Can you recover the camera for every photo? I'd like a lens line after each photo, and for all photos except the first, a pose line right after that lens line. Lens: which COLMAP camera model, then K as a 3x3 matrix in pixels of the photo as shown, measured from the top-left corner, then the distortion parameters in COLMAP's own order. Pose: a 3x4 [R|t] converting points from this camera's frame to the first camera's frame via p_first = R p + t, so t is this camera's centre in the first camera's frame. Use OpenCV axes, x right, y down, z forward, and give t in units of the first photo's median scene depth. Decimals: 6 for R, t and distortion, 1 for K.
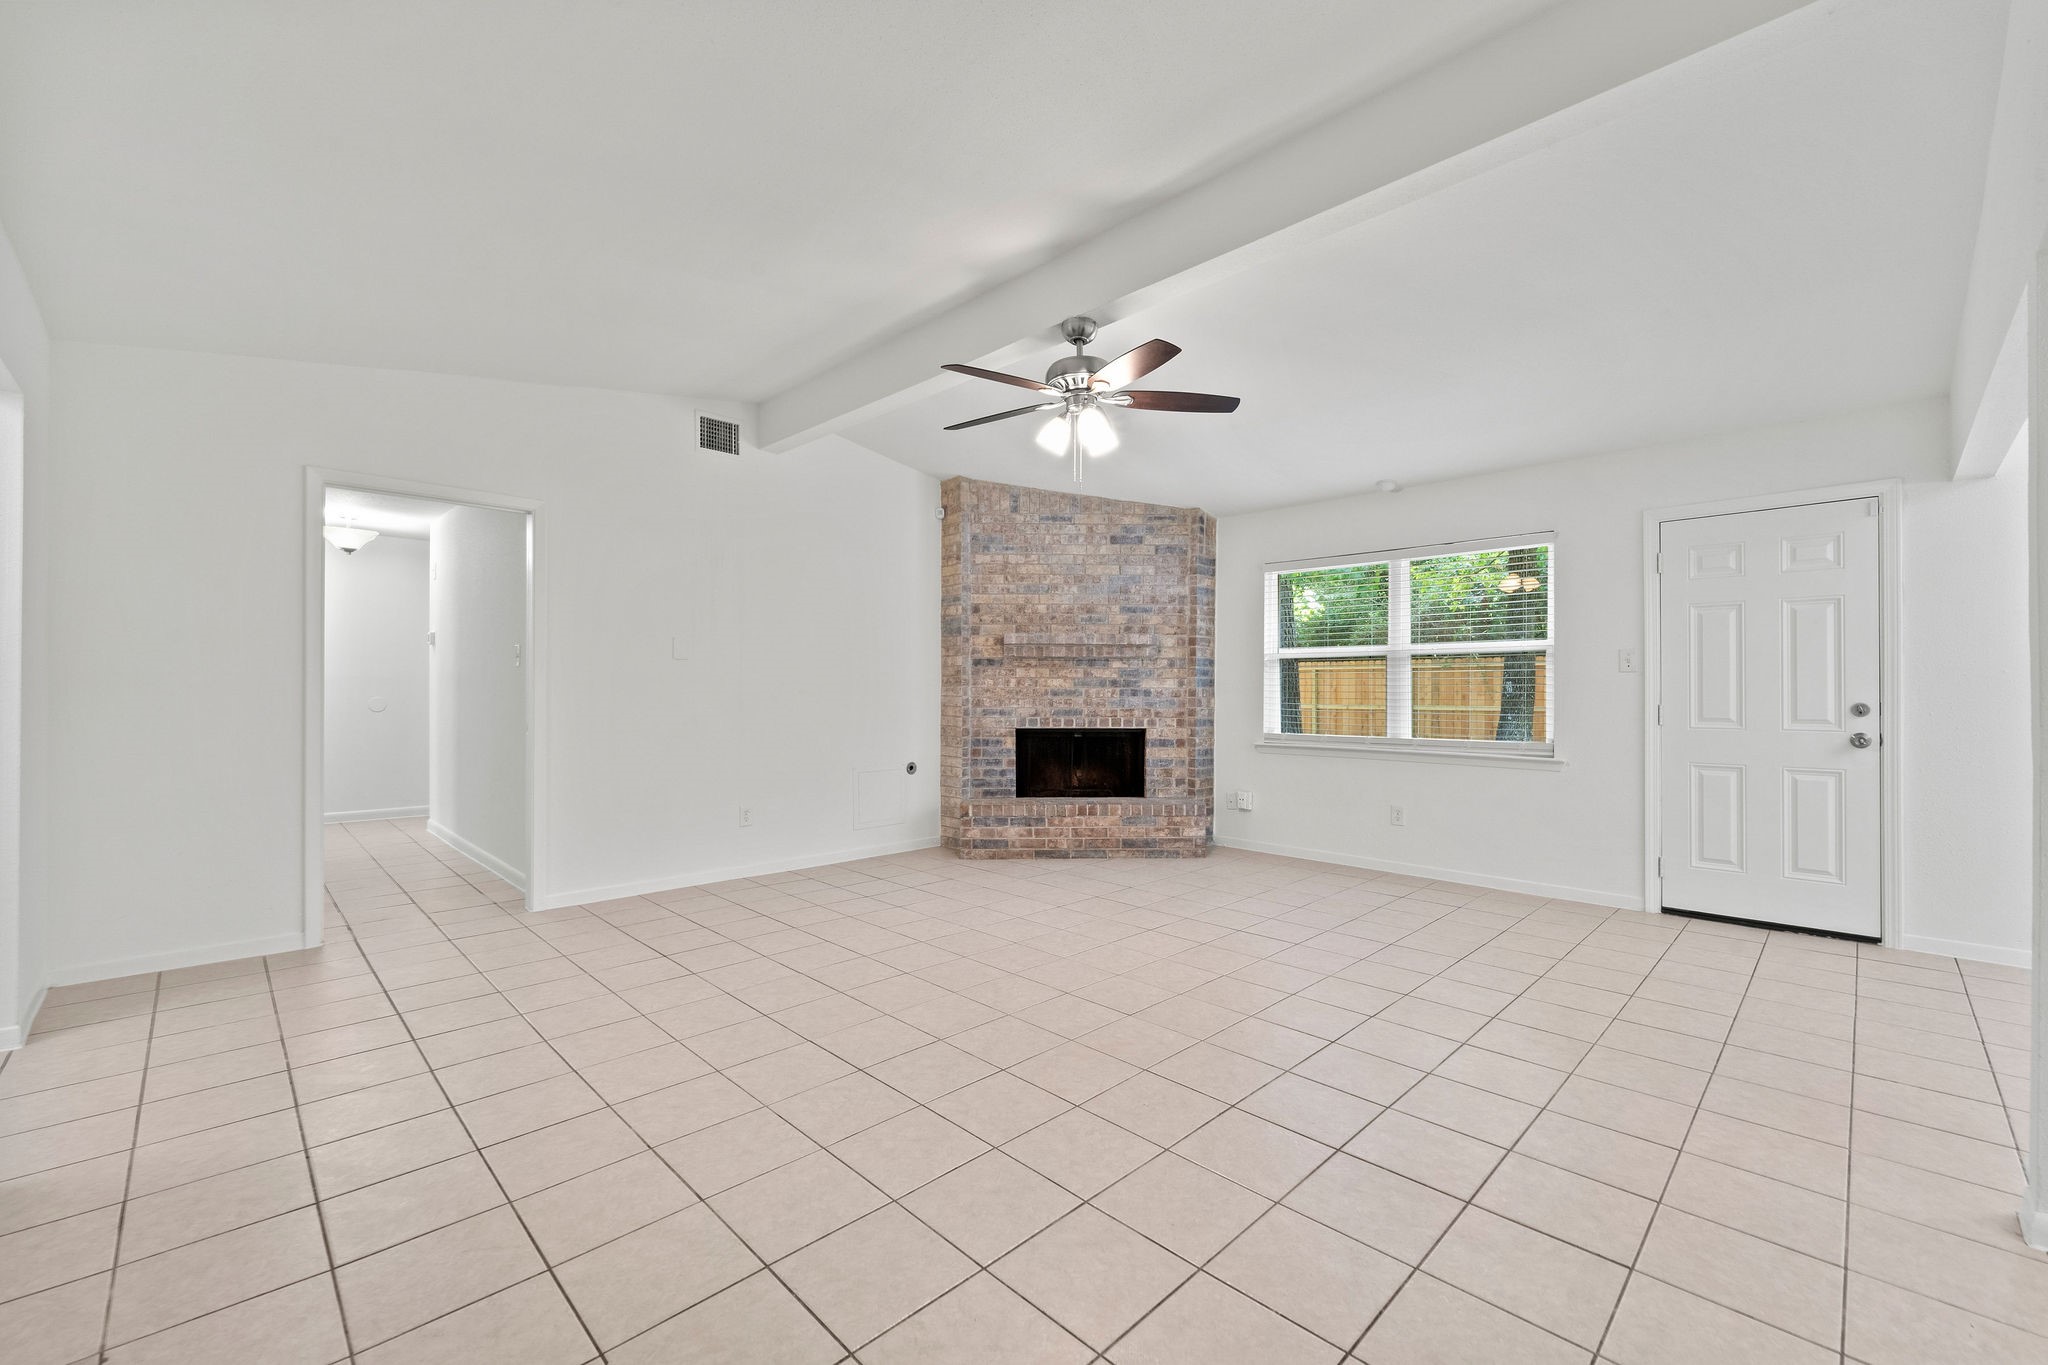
lens RADIAL K [[830.3, 0, 1043.7], [0, 830.3, 689.6], [0, 0, 1]] dist [0.003187, -0.002732]
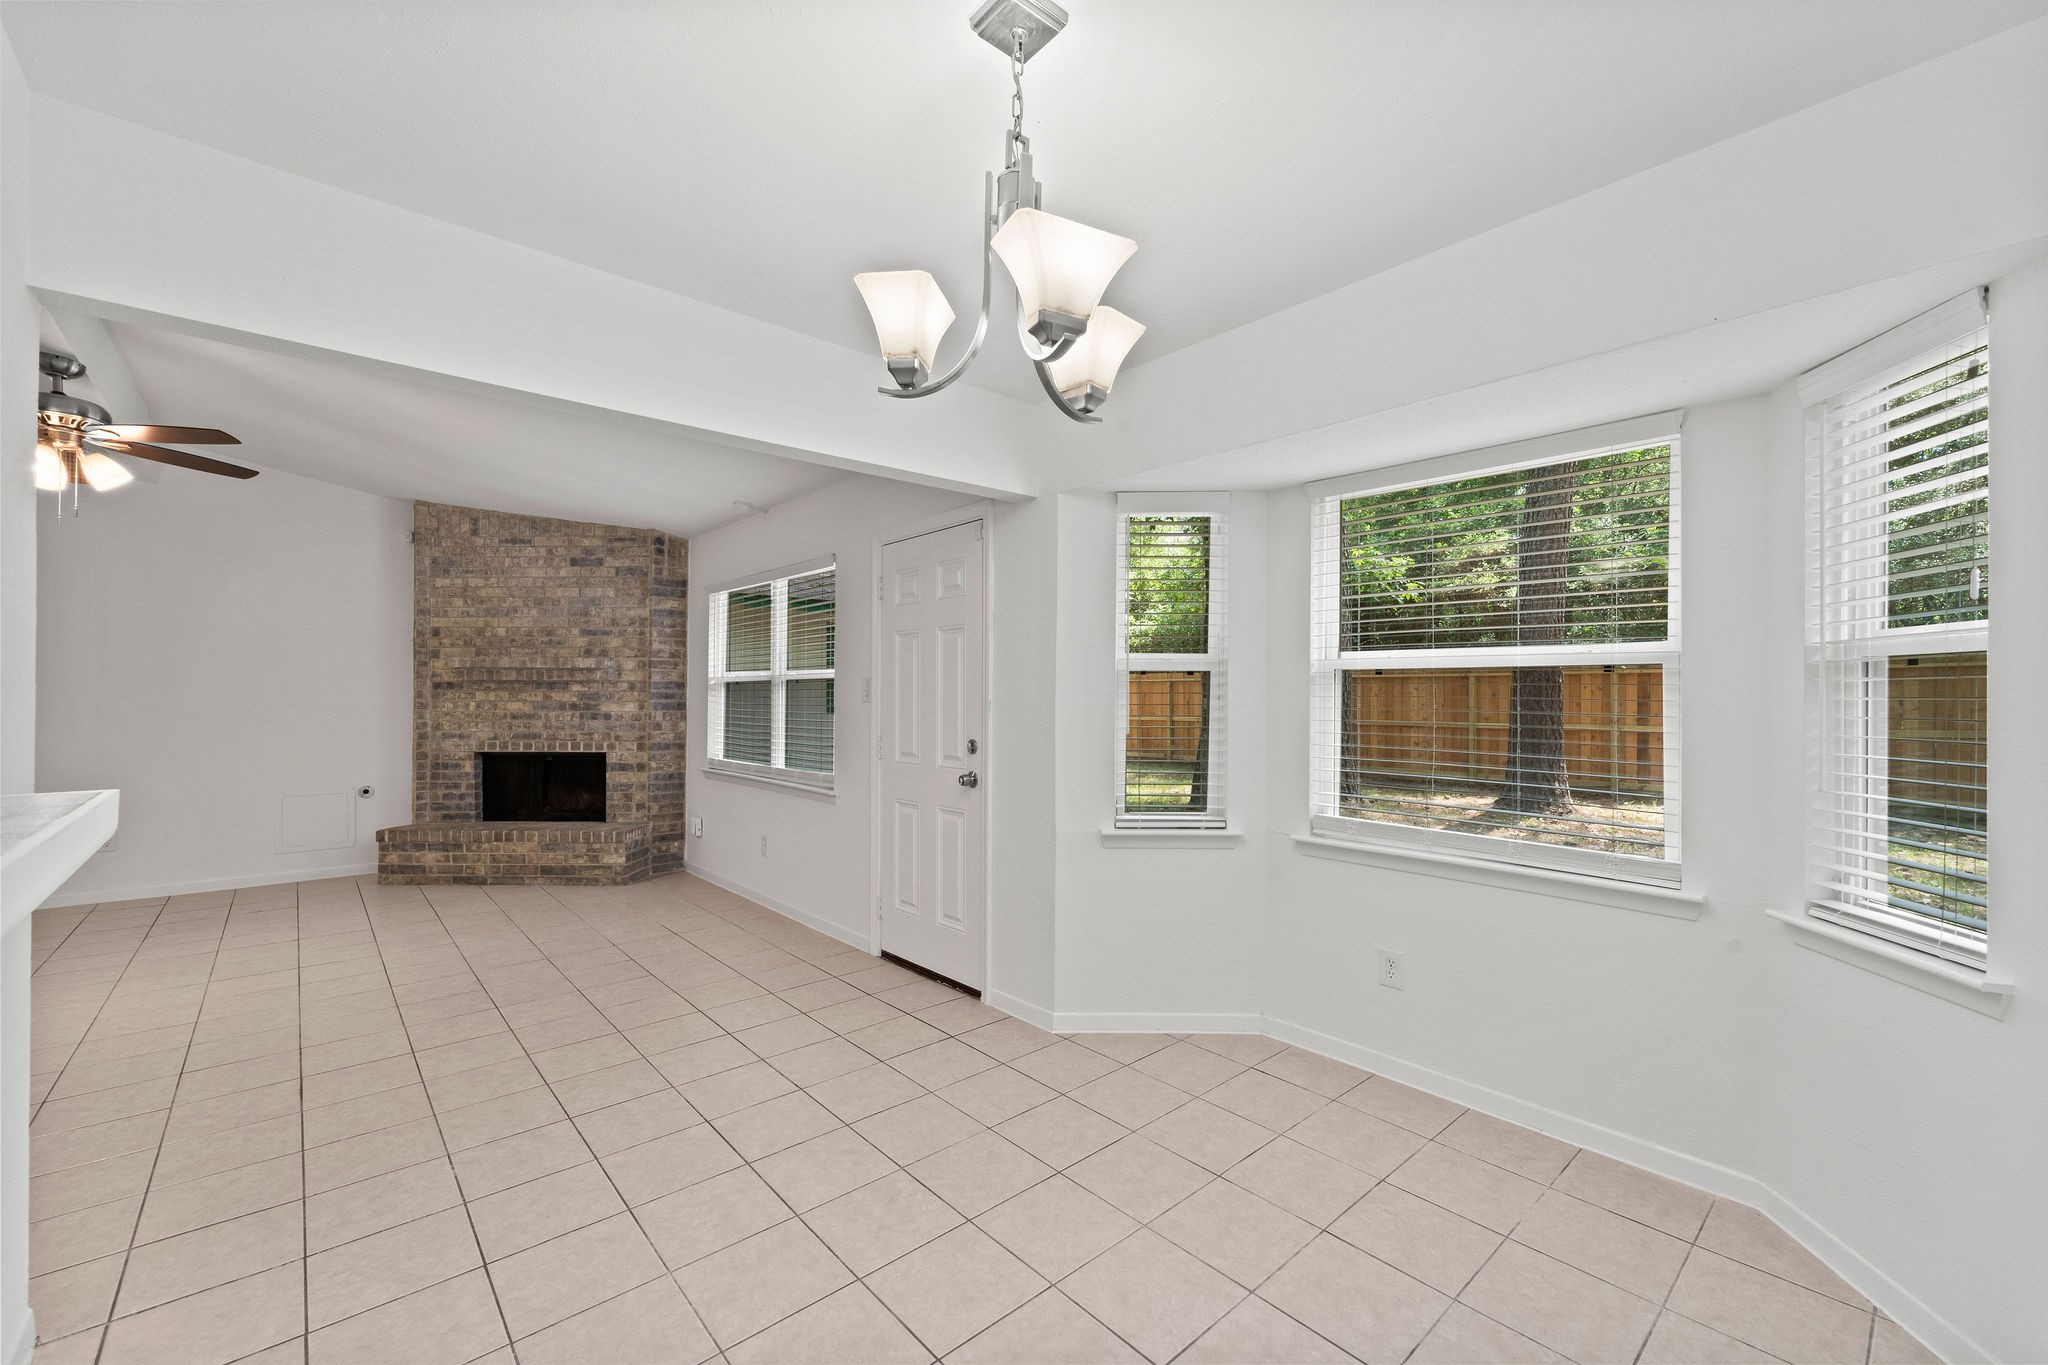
lens RADIAL K [[826.7, 0, 1045.6], [0, 826.7, 690.5], [0, 0, 1]] dist [0.000777, -0.000133]
pose [[0.998542, -0.000773, -0.053976, 0.701360], [0.000494, 0.999986, -0.005187, -0.021564], [0.053979, 0.005153, 0.998529, 0.045862]]
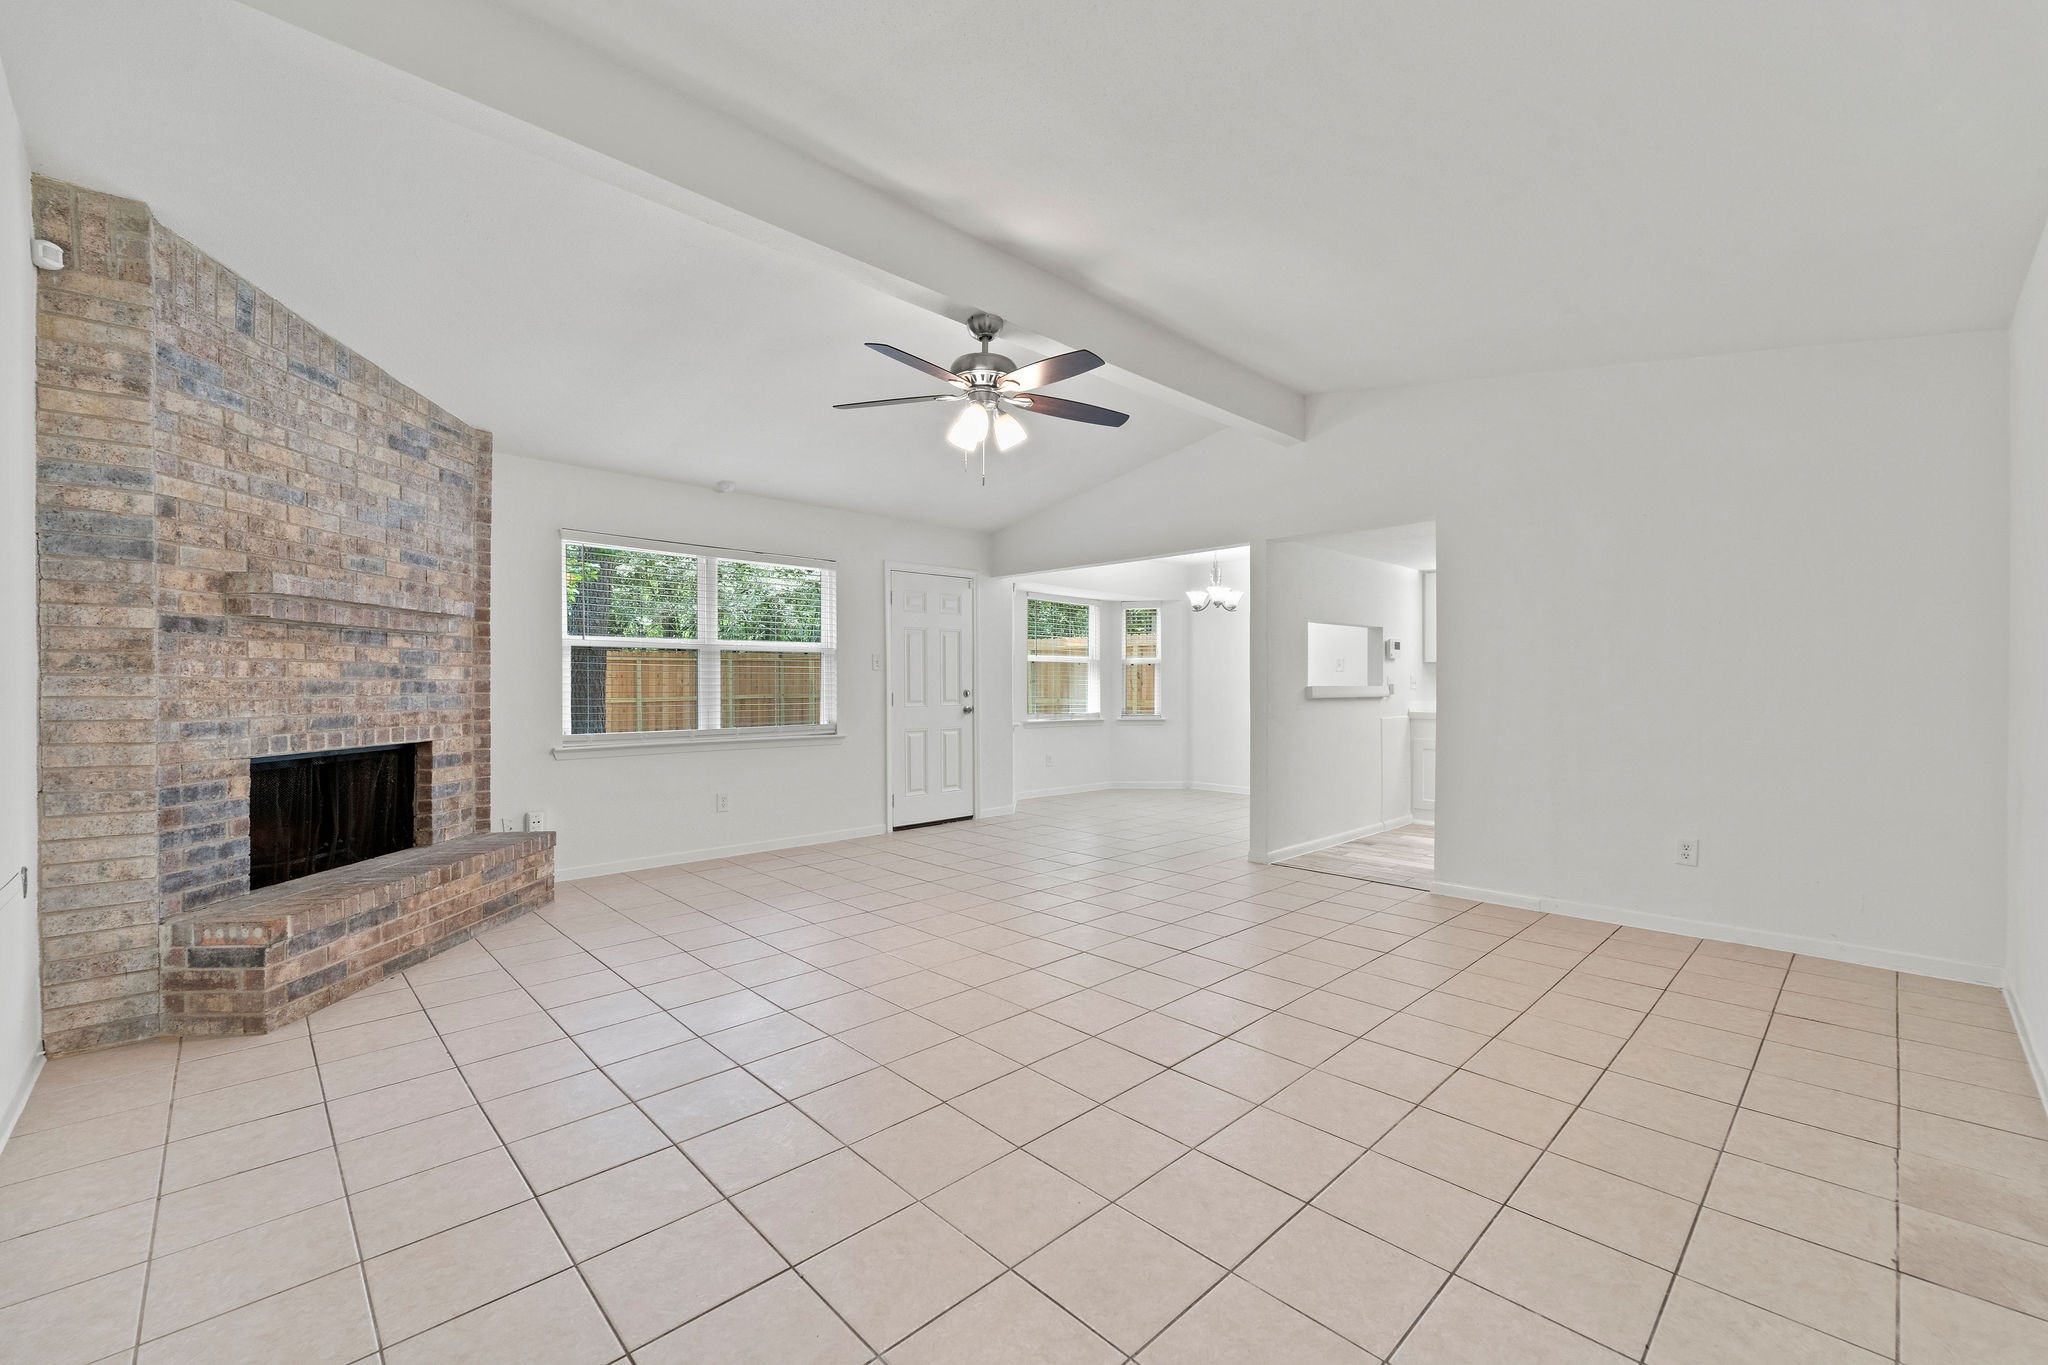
lens RADIAL K [[830.3, 0, 1043.7], [0, 830.3, 689.6], [0, 0, 1]] dist [0.003187, -0.002732]
pose [[0.018130, -0.009049, 0.999795, -0.533034], [-0.000920, 0.999958, 0.009067, -0.000664], [-0.999835, -0.001084, 0.018121, 0.501121]]
